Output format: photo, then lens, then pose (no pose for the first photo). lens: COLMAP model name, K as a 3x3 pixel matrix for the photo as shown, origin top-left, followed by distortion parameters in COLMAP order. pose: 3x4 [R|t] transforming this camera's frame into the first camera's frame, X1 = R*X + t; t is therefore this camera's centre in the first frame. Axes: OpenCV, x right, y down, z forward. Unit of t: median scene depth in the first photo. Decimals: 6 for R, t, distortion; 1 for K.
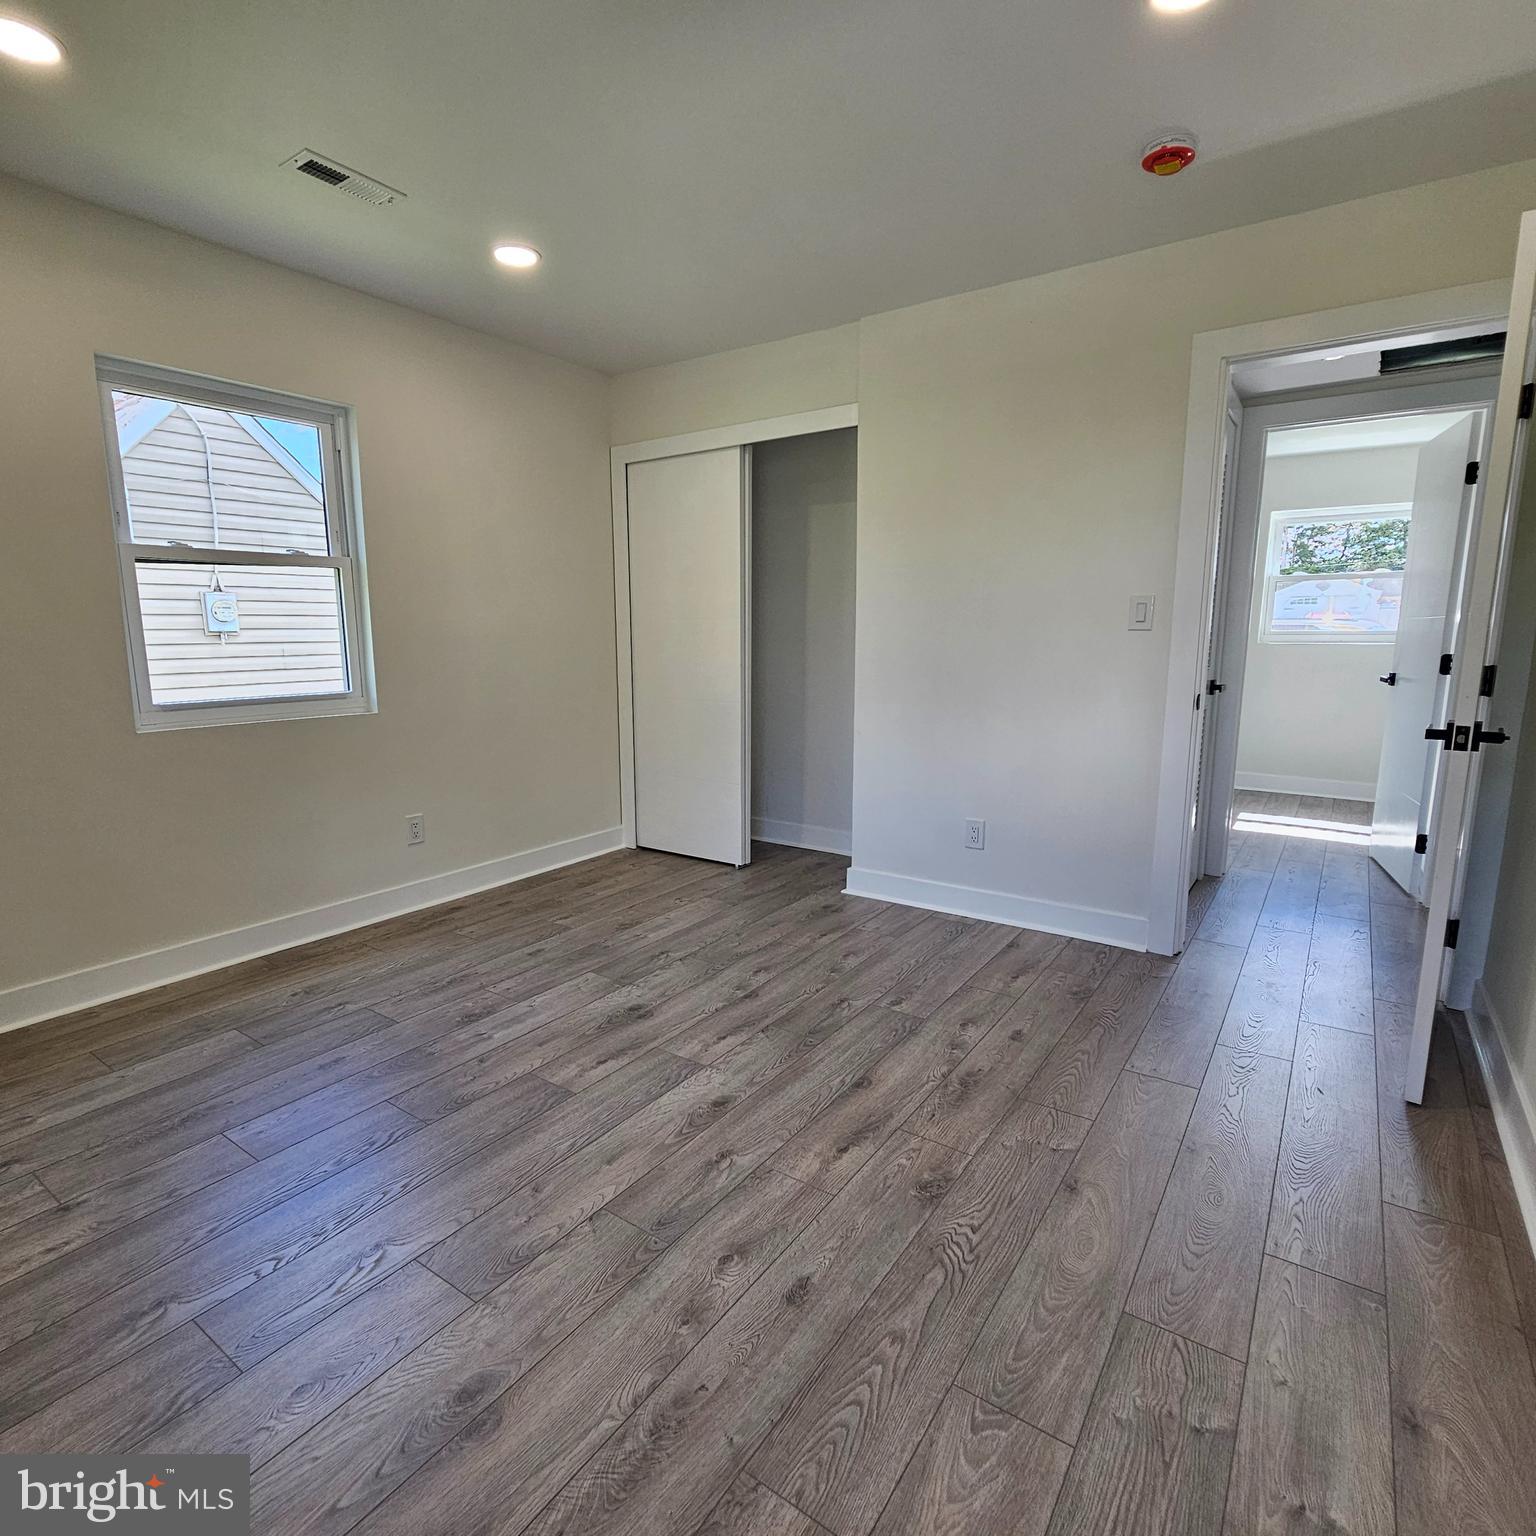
lens RADIAL K [[835.4, 0, 771.9], [0, 835.4, 765.4], [0, 0, 1]] dist [-0.002380, -0.001902]
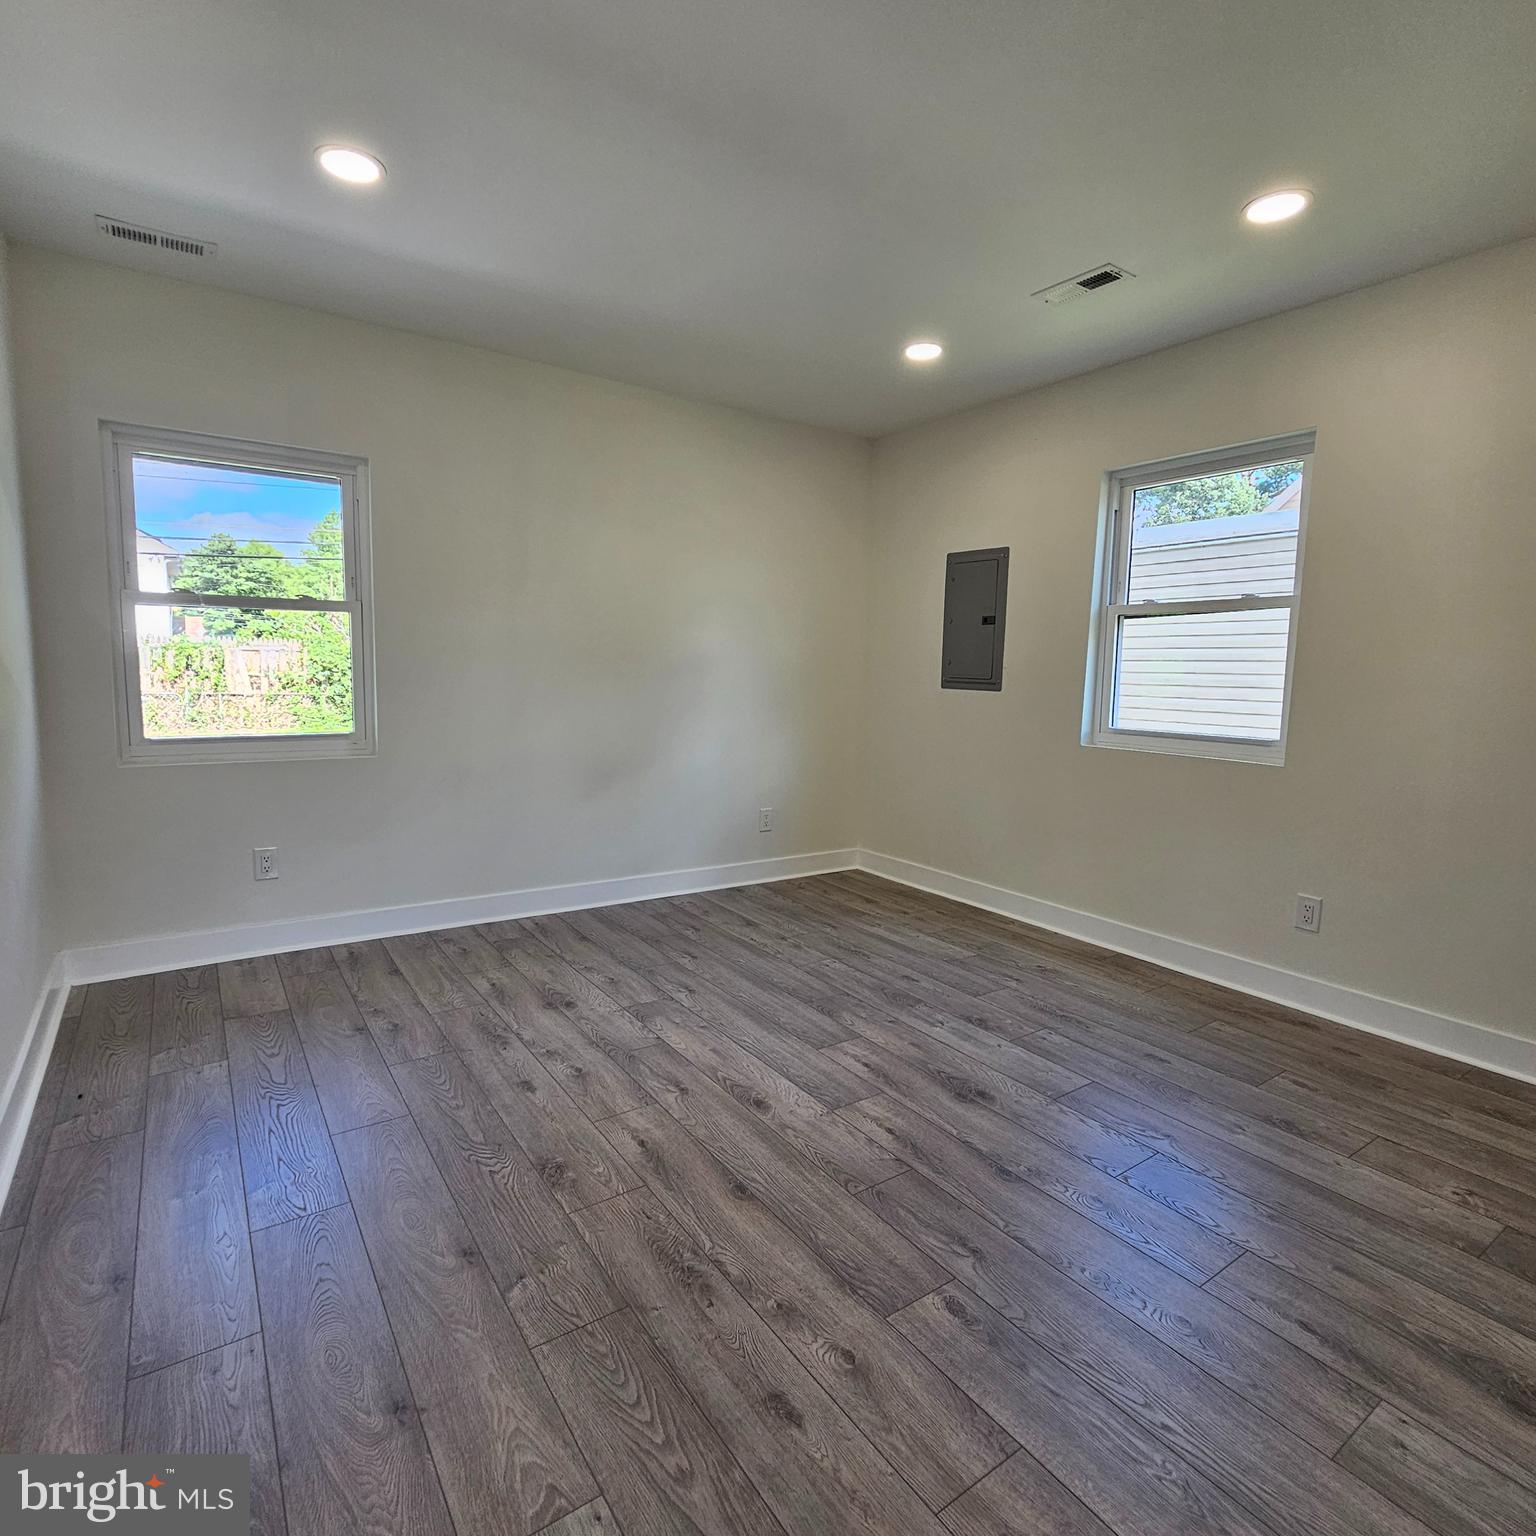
lens RADIAL K [[835.4, 0, 759.2], [0, 835.4, 767.6], [0, 0, 1]] dist [-0.002380, -0.001902]
pose [[-0.354049, 0.109501, -0.928794, 0.808075], [-0.167389, 0.969666, 0.178127, -0.187631], [0.920125, 0.218535, -0.324980, 1.140656]]
